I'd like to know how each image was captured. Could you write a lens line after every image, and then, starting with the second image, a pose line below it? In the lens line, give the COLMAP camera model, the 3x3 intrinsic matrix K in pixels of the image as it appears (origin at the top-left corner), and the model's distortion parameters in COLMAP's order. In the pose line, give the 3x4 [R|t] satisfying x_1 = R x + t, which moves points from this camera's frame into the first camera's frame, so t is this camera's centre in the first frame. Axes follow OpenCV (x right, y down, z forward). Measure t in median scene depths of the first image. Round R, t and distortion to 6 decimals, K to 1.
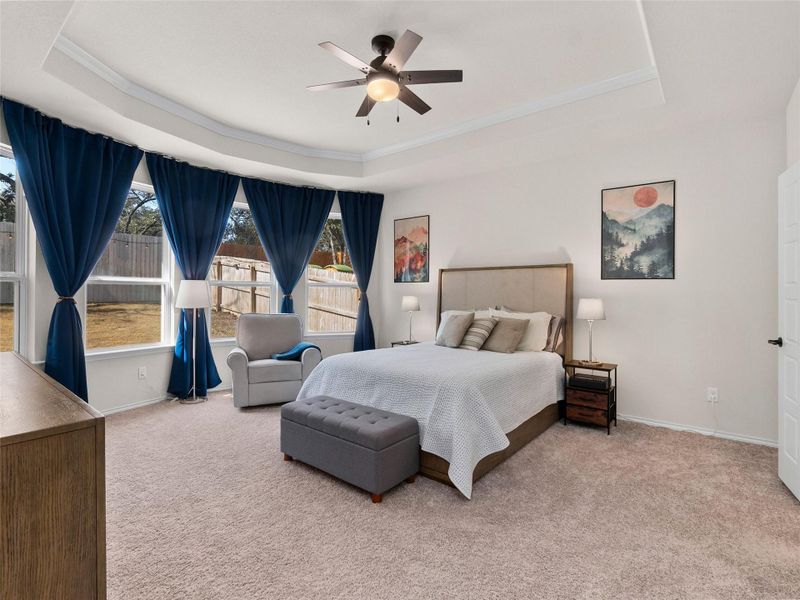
lens RADIAL K [[393.1, 0, 395.4], [0, 393.1, 295.3], [0, 0, 1]] dist [-0.000773, -0.000475]
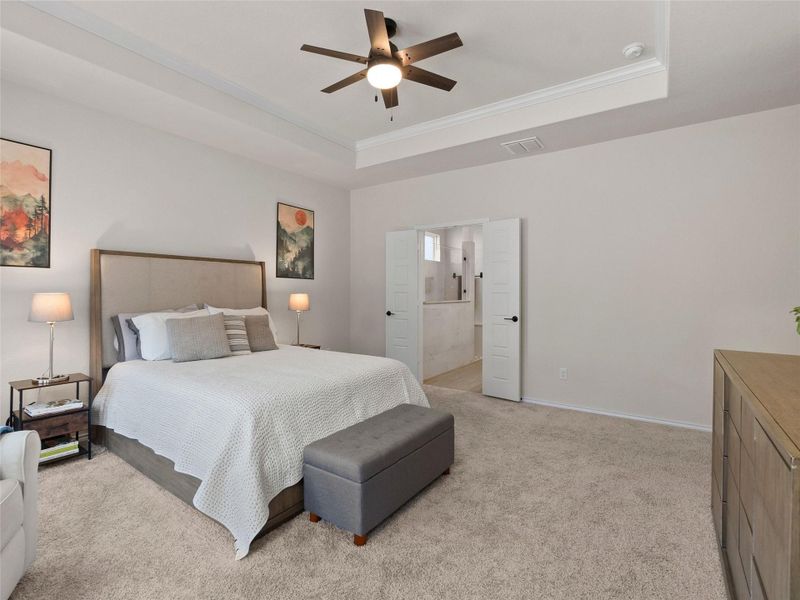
lens RADIAL K [[393.1, 0, 395.4], [0, 393.1, 295.3], [0, 0, 1]] dist [-0.000773, -0.000475]
pose [[-0.083439, -0.015963, 0.996385, -0.715373], [-0.001386, 0.999873, 0.015903, -0.005873], [-0.996512, -0.000054, -0.083451, 0.763839]]
